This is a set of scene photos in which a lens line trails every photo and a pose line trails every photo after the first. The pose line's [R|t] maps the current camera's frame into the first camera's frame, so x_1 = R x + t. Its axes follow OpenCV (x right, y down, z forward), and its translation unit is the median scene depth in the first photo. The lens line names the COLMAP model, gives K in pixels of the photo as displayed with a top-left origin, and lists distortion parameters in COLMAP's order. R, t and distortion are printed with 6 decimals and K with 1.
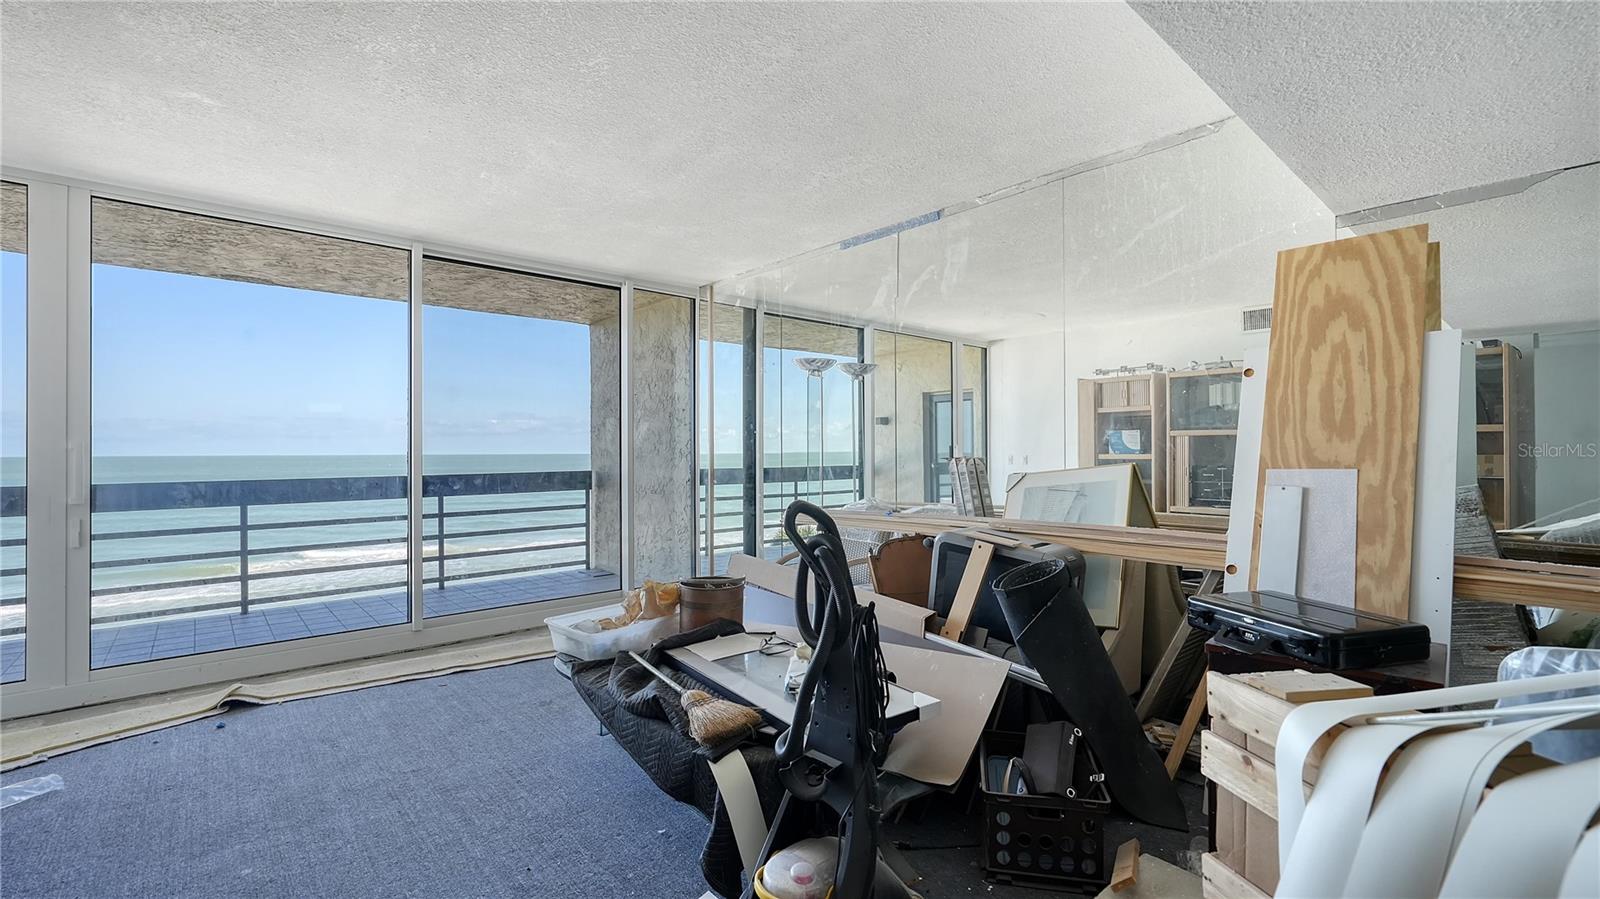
lens RADIAL K [[696.1, 0, 798.9], [0, 696.1, 444.5], [0, 0, 1]] dist [-0.001727, -0.000141]
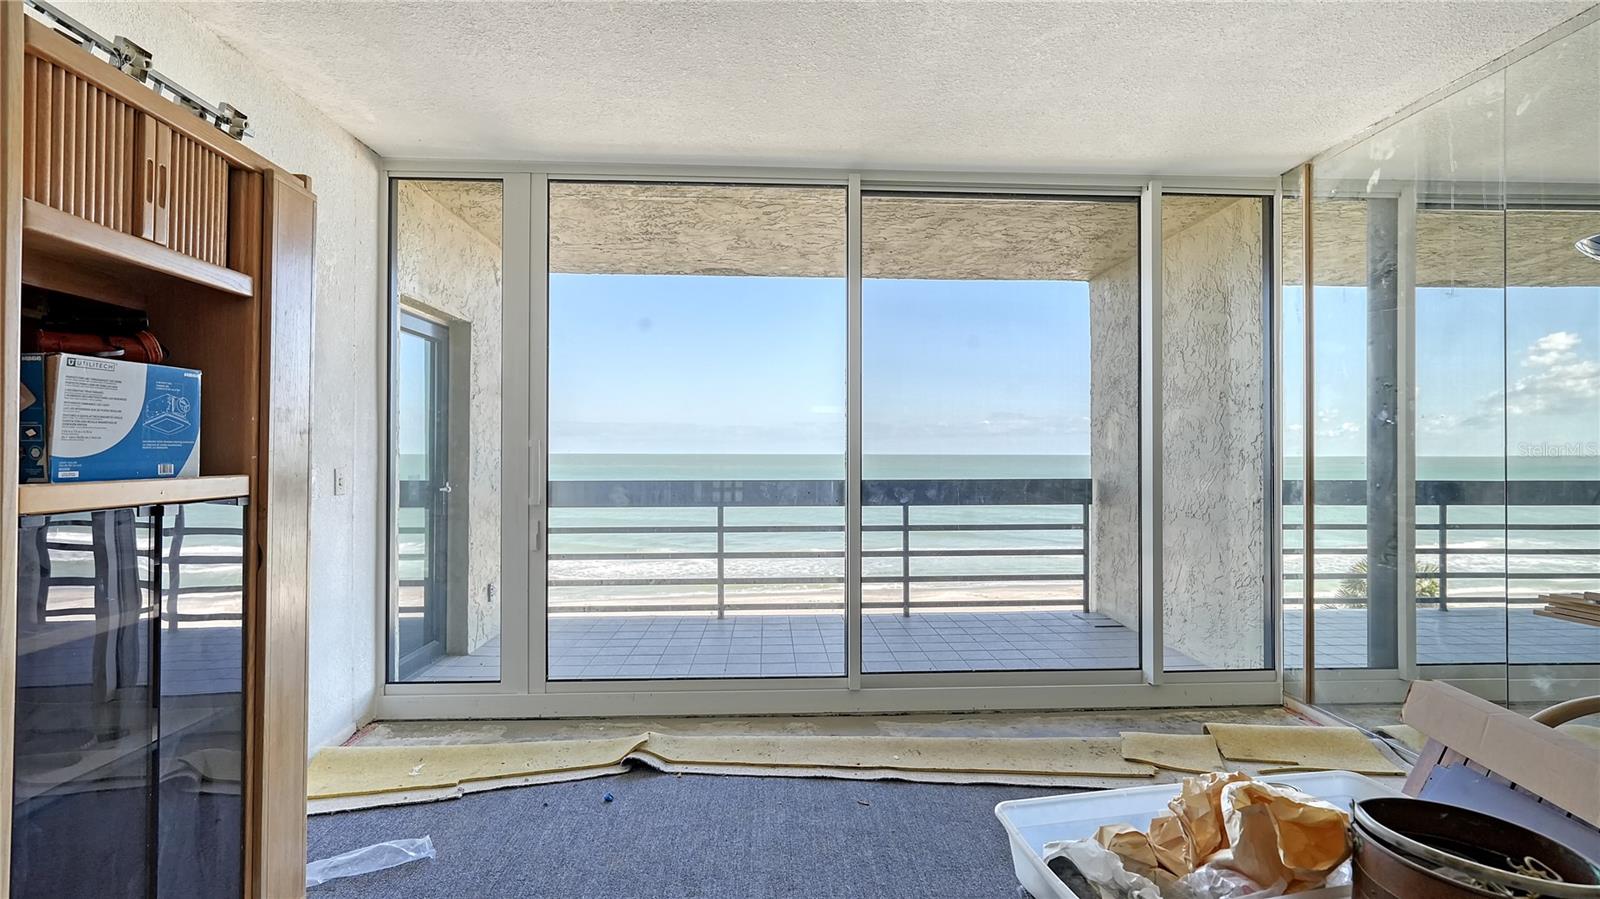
lens RADIAL K [[728.4, 0, 800.0], [0, 728.4, 449.5], [0, 0, 1]] dist [-0.000328, -0.000082]
pose [[0.785397, 0.002413, -0.618987, -0.083712], [0.001381, 0.999983, 0.005650, 0.002822], [0.618990, -0.005293, 0.785381, 0.269801]]
